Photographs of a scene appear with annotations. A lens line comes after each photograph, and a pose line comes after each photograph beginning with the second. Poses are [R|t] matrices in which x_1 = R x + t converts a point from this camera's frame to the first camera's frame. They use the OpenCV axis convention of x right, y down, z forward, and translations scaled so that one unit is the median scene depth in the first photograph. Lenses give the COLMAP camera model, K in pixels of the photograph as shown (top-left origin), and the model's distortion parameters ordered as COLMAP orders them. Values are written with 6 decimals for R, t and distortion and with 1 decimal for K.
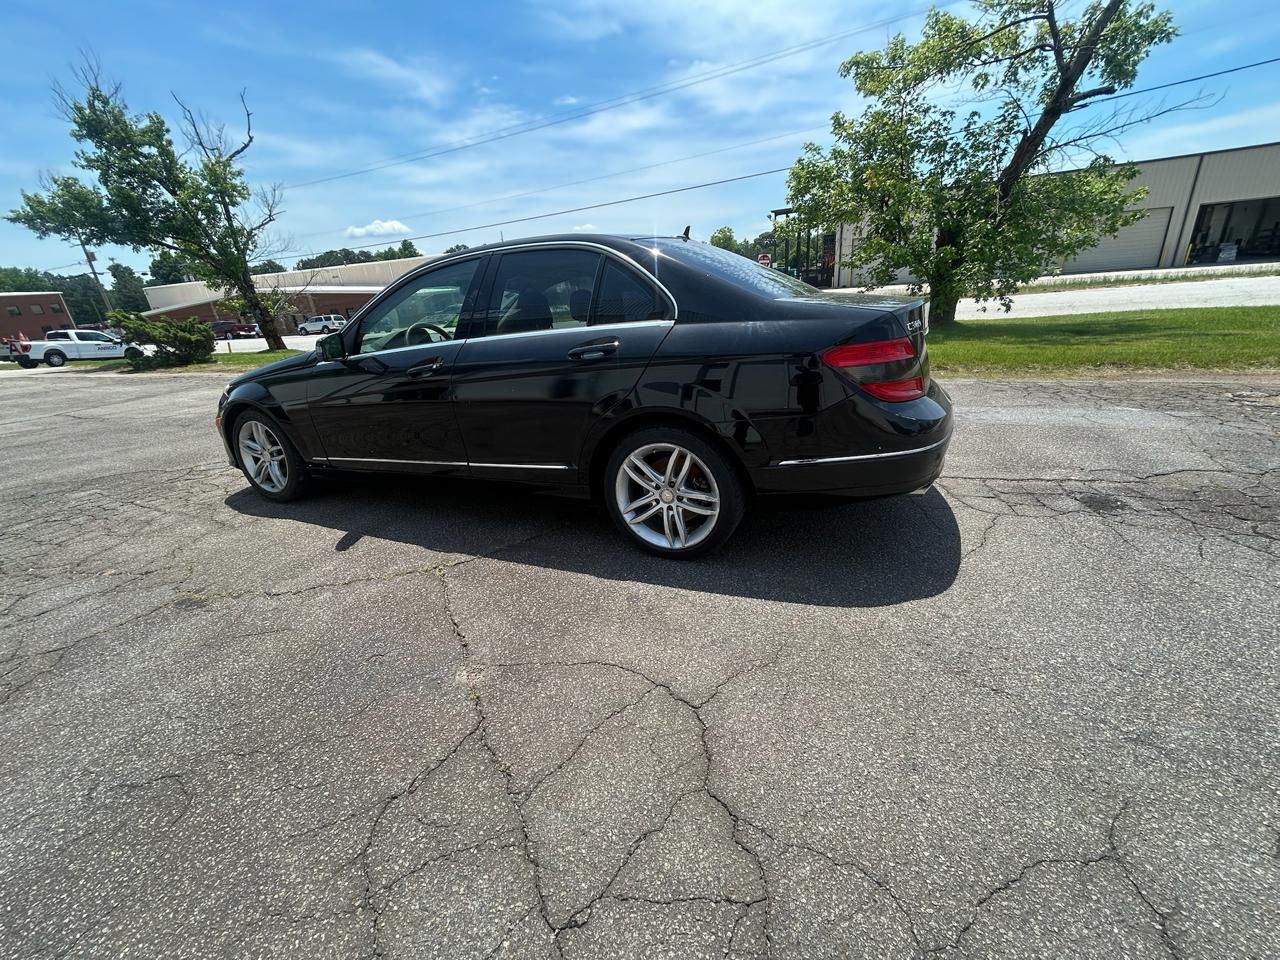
lens RADIAL K [[516.4, 0, 632.3], [0, 516.4, 477.1], [0, 0, 1]] dist [0.000782, 0.001065]
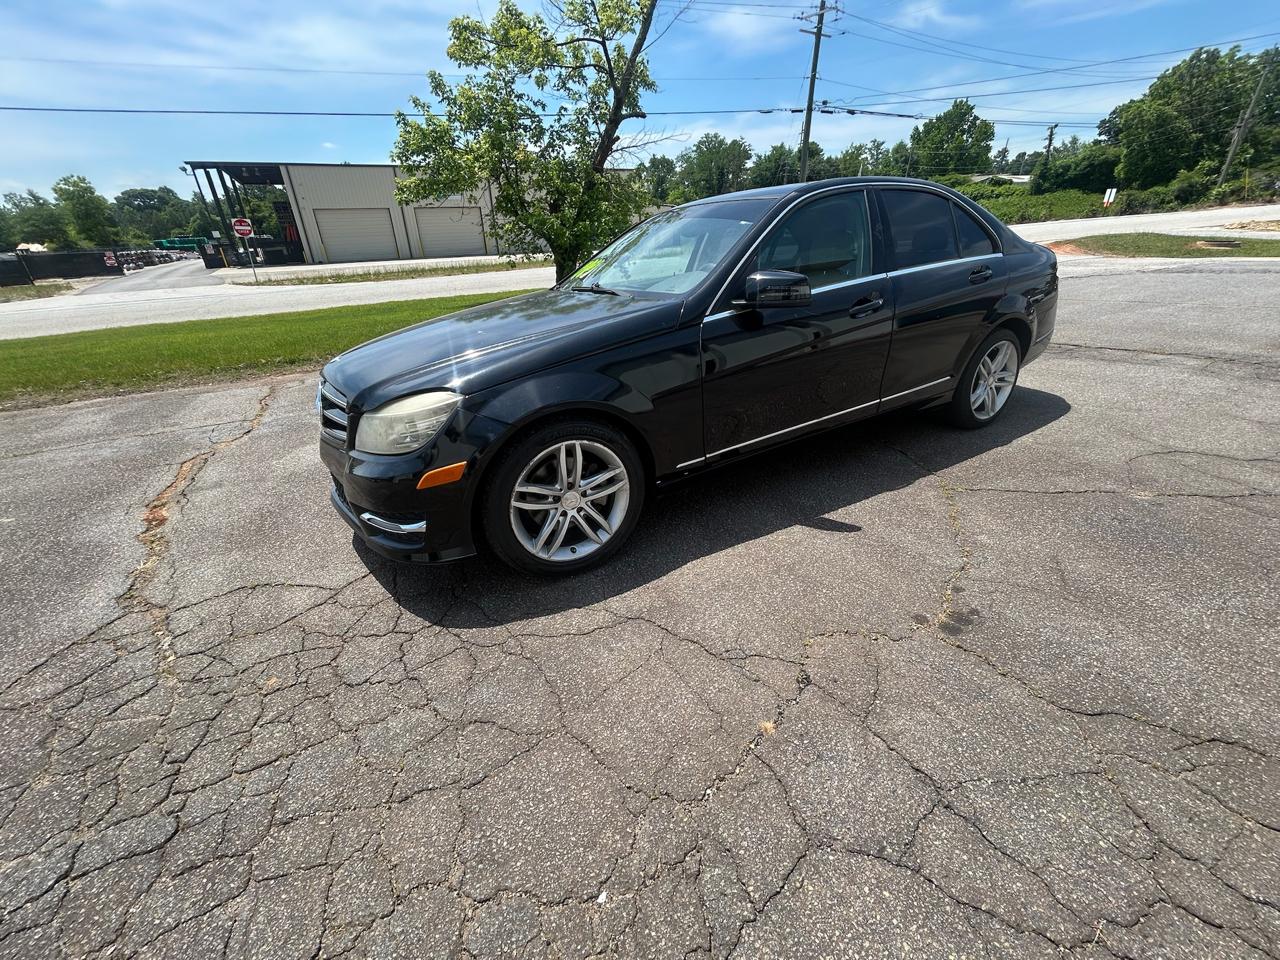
lens RADIAL K [[516.4, 0, 638.5], [0, 516.4, 480.8], [0, 0, 1]] dist [0.000782, 0.001065]
pose [[0.583505, -0.305676, 0.752386, -0.197538], [0.273458, 0.946311, 0.172386, -0.025565], [-0.764685, 0.105158, 0.635766, 0.103107]]
